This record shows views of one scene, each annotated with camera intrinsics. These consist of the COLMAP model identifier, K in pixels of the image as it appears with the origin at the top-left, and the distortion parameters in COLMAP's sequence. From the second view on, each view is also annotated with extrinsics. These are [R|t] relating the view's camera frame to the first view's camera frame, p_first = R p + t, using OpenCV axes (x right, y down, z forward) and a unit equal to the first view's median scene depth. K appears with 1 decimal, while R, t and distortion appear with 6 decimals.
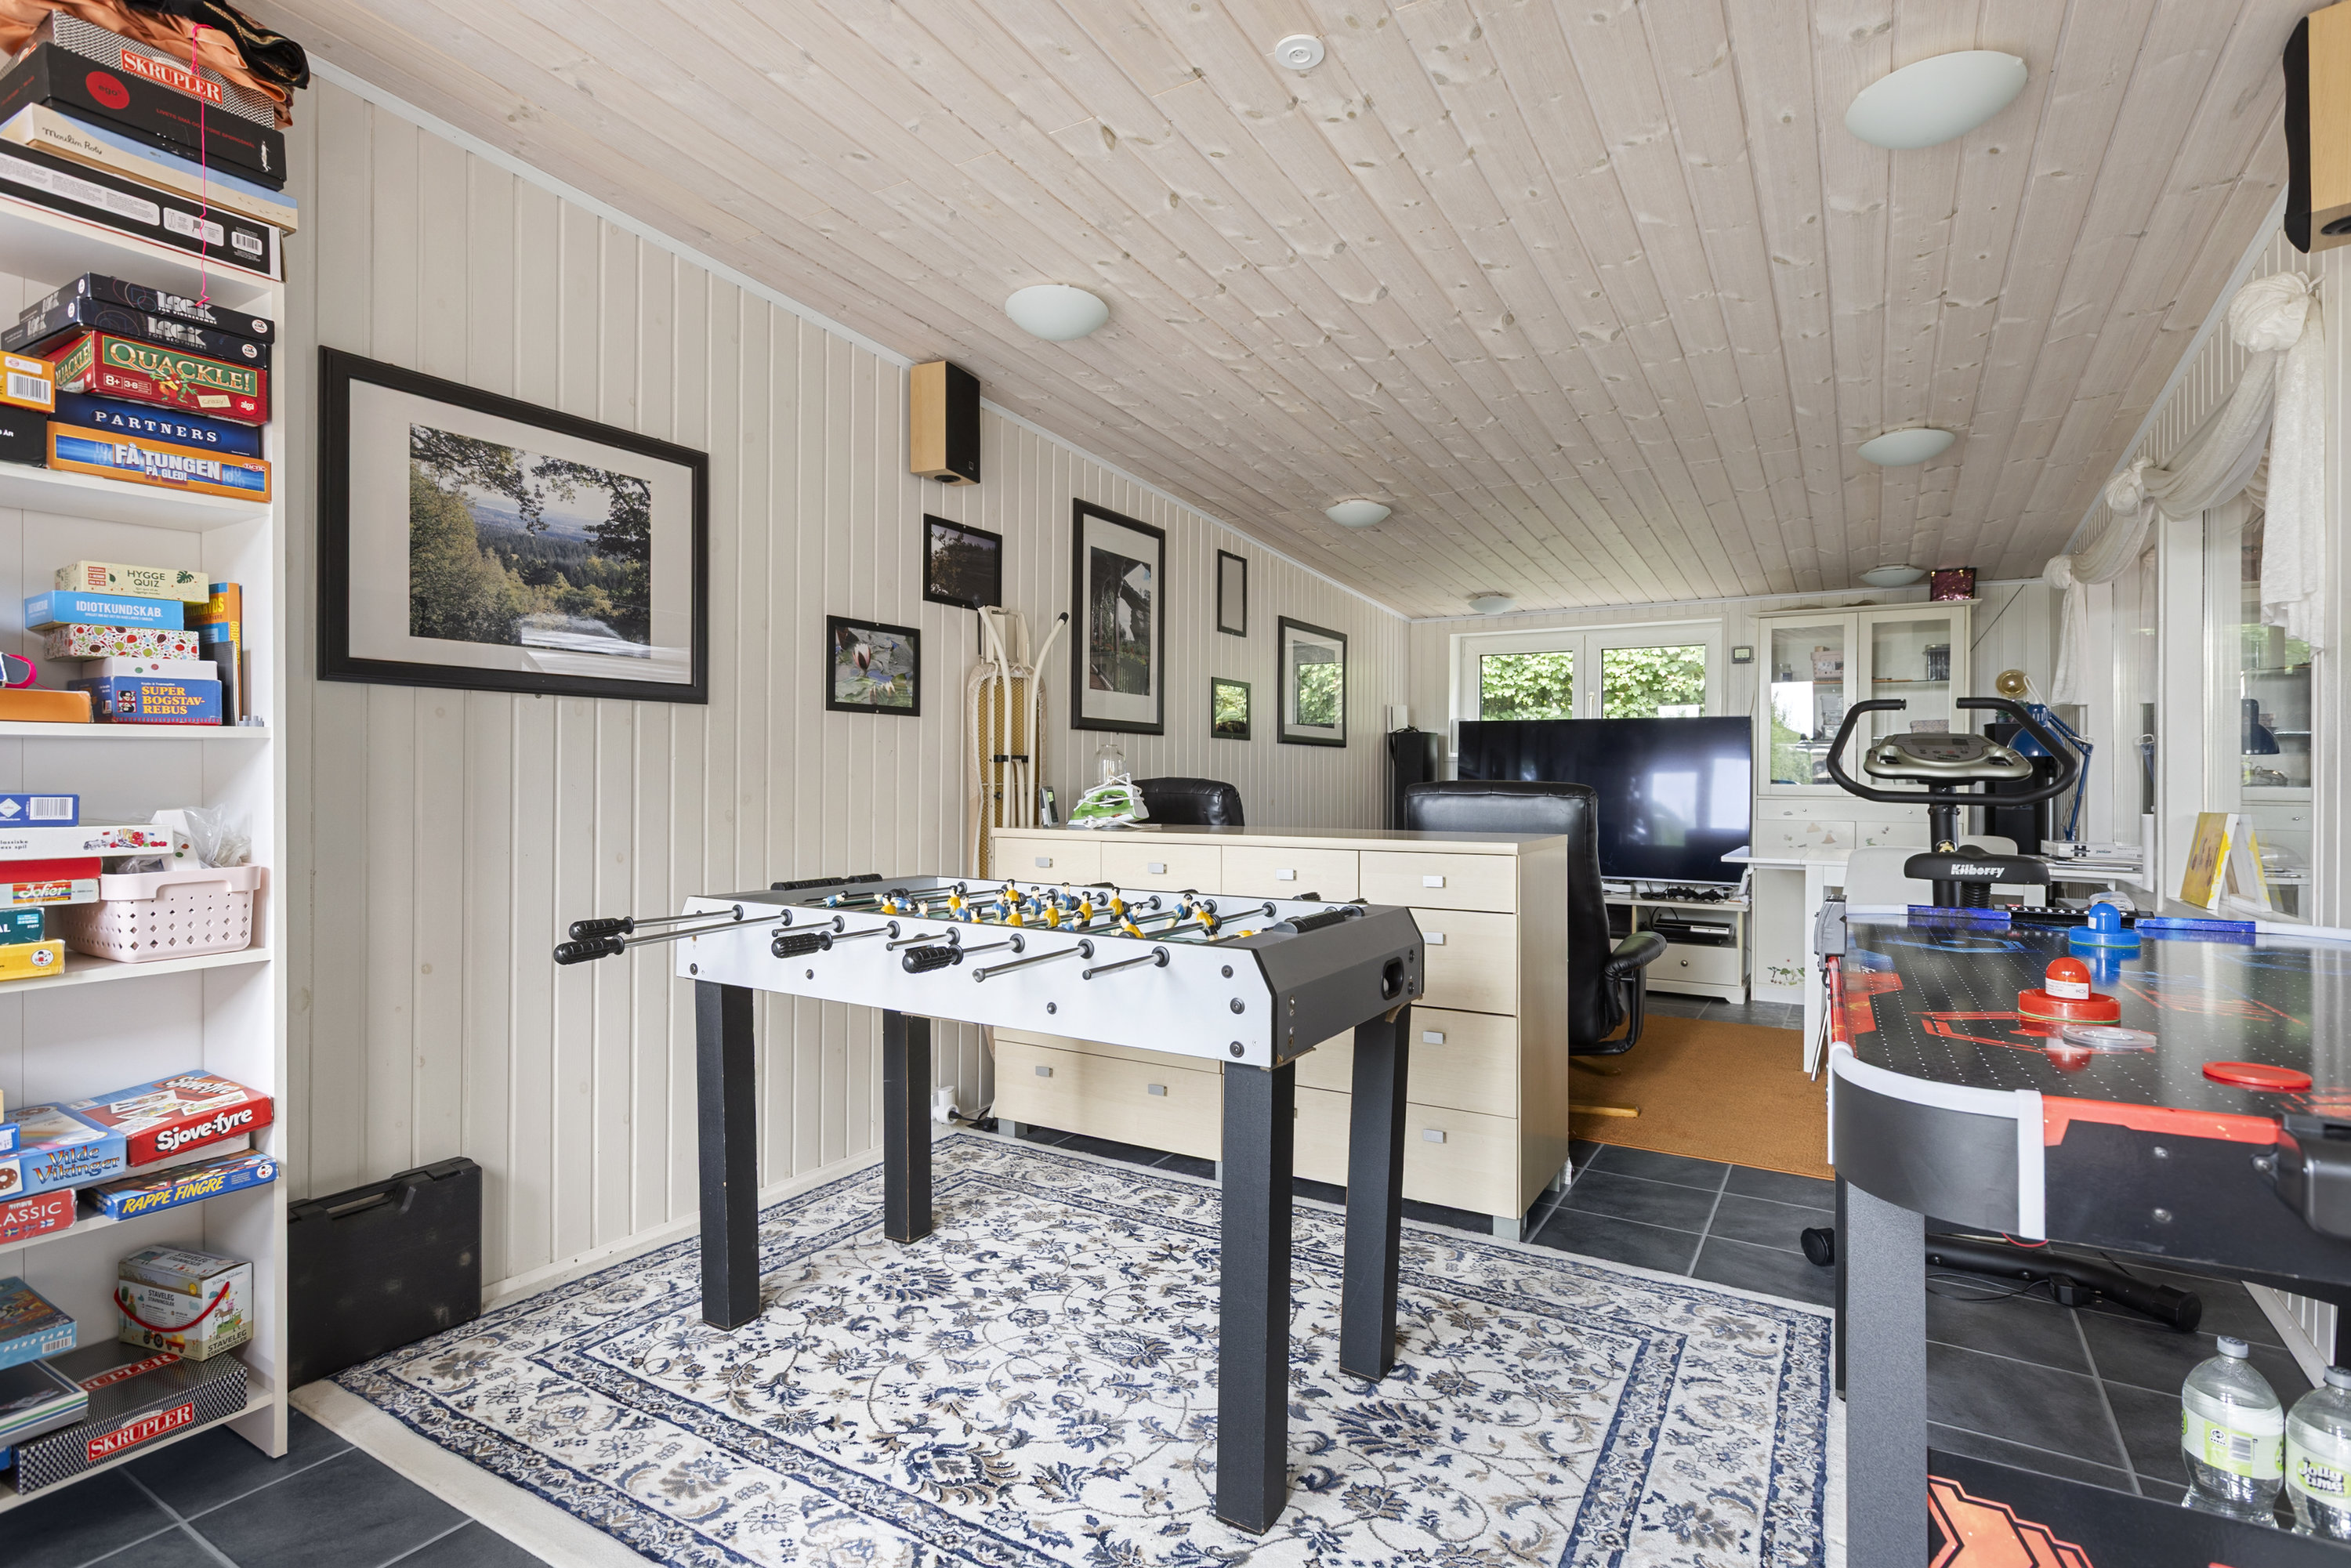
lens RADIAL K [[1134.6, 0, 1172.9], [0, 1134.6, 789.8], [0, 0, 1]] dist [-0.000823, -0.000097]
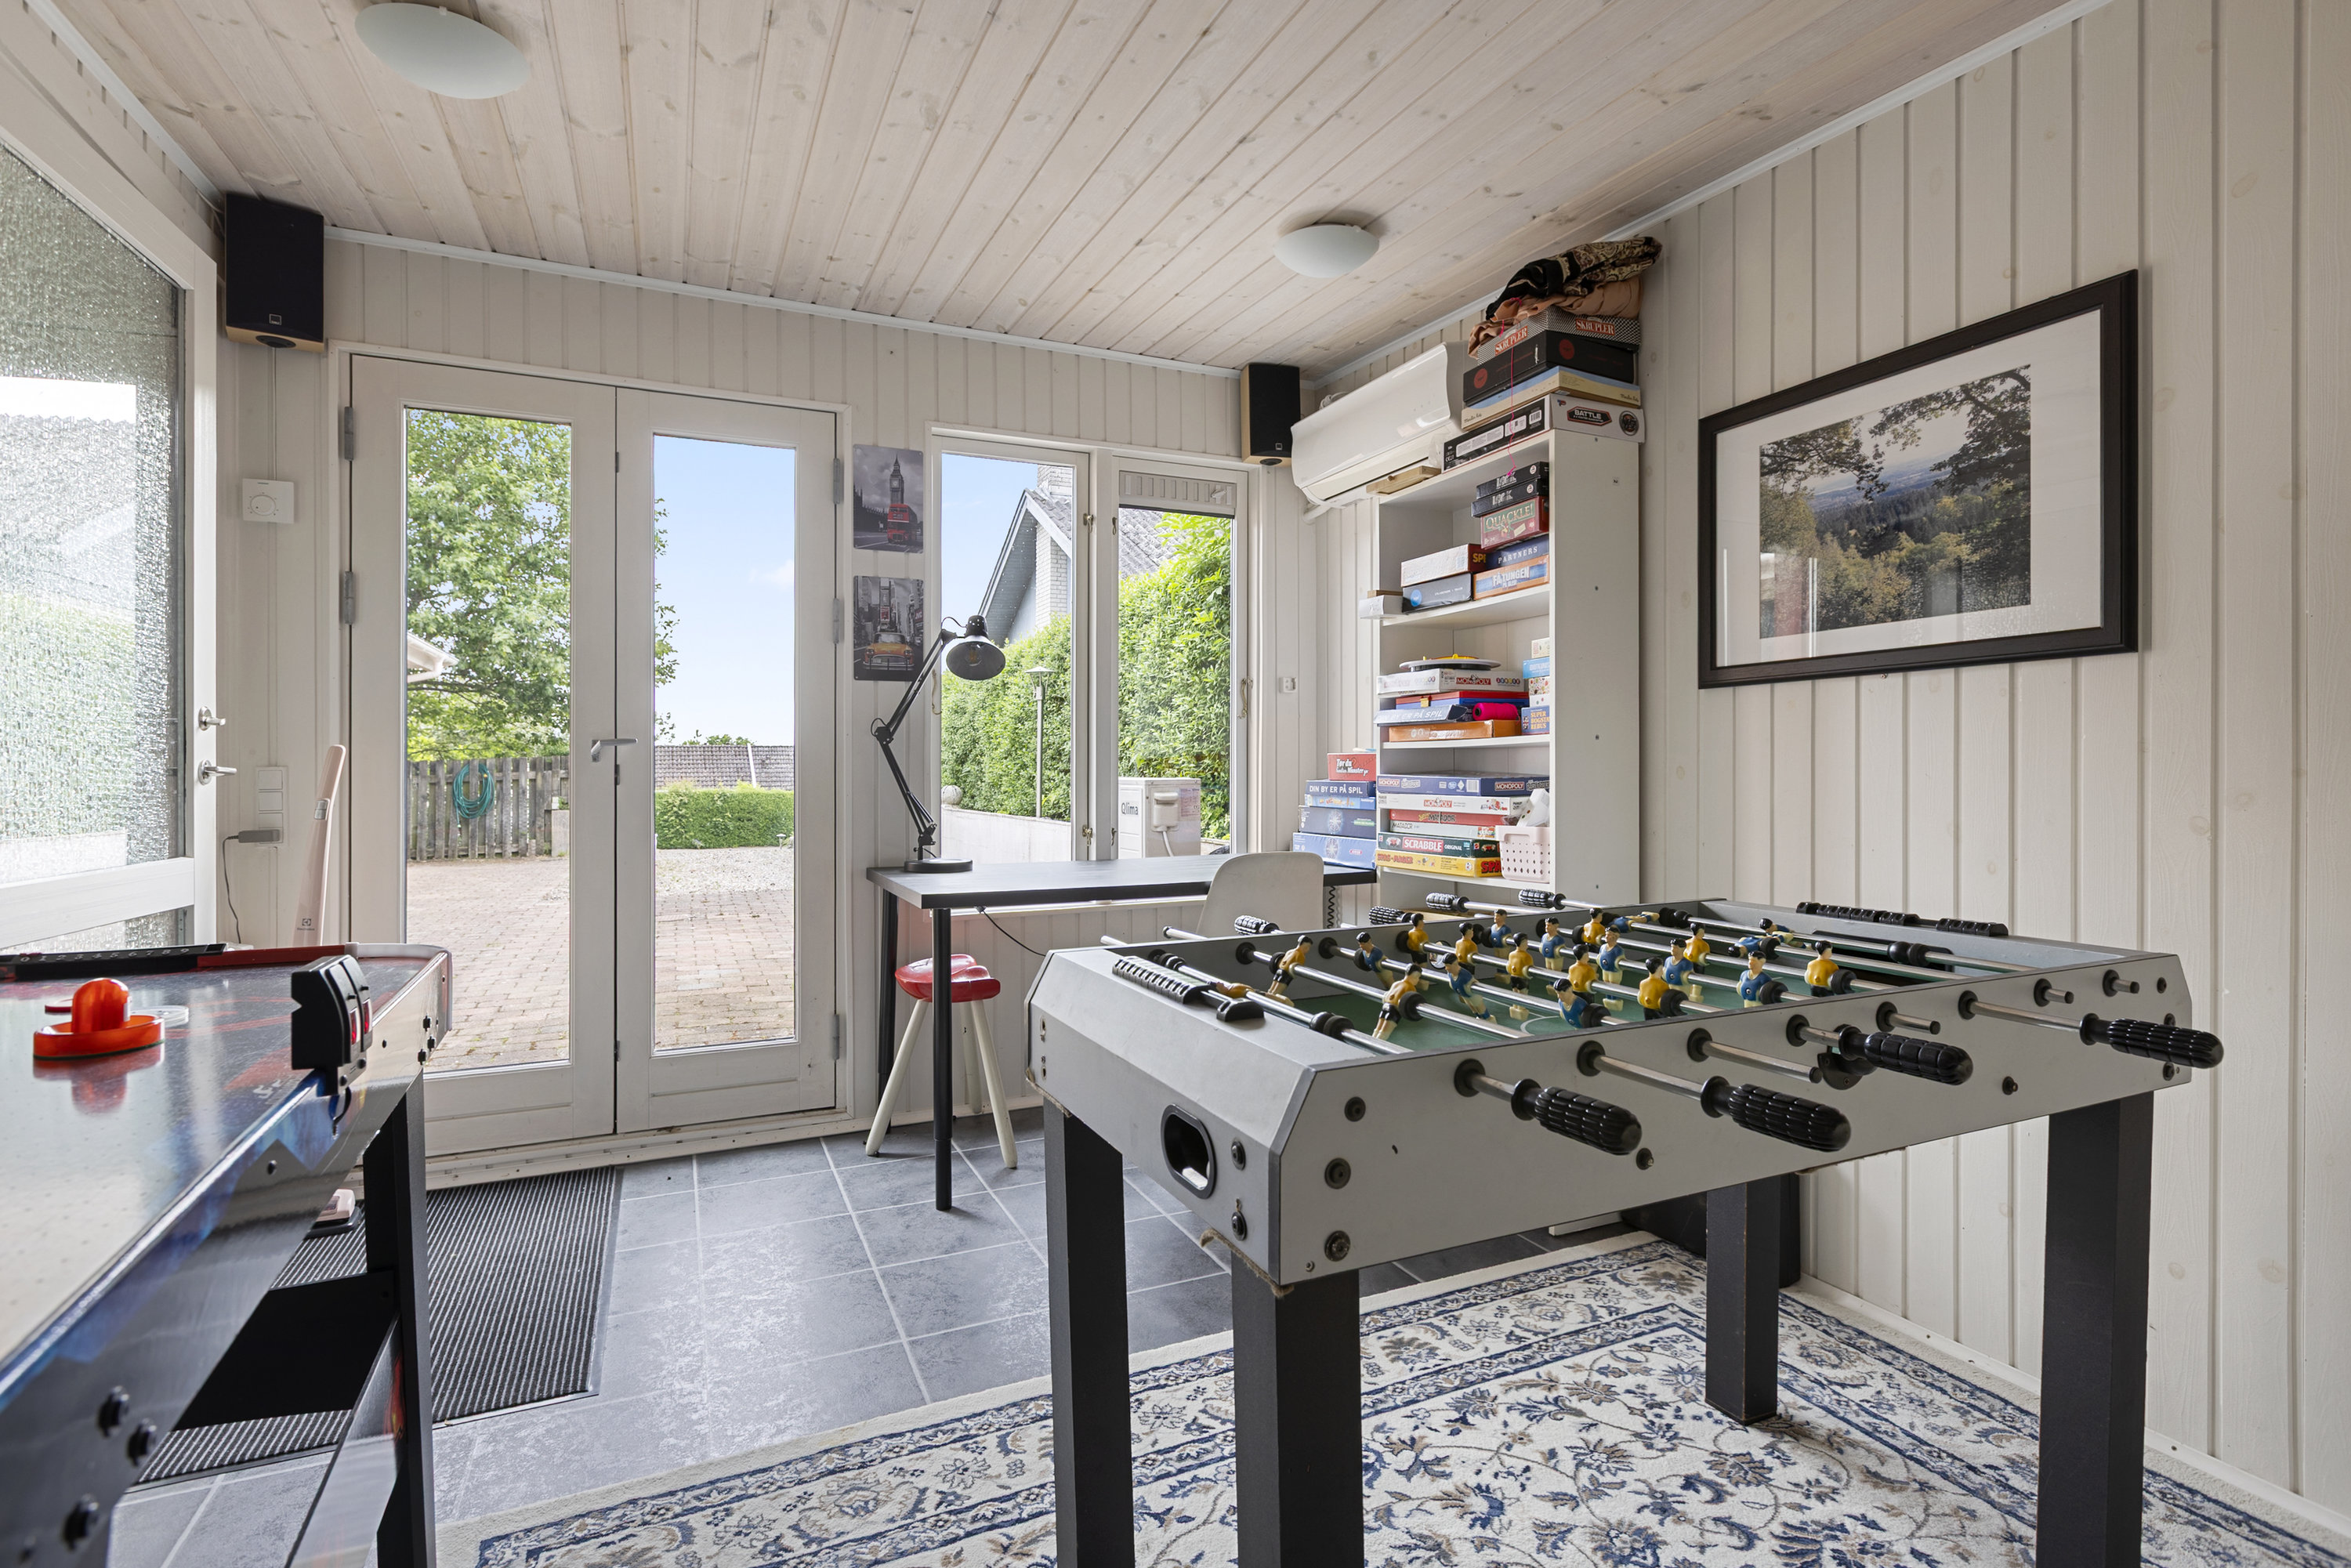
lens RADIAL K [[1134.6, 0, 1175.6], [0, 1134.6, 767.1], [0, 0, 1]] dist [-0.000823, -0.000097]
pose [[-0.566938, -0.002656, -0.823756, 0.558344], [-0.004377, 0.999990, -0.000212, -0.007995], [0.823749, 0.003486, -0.566944, 1.156088]]
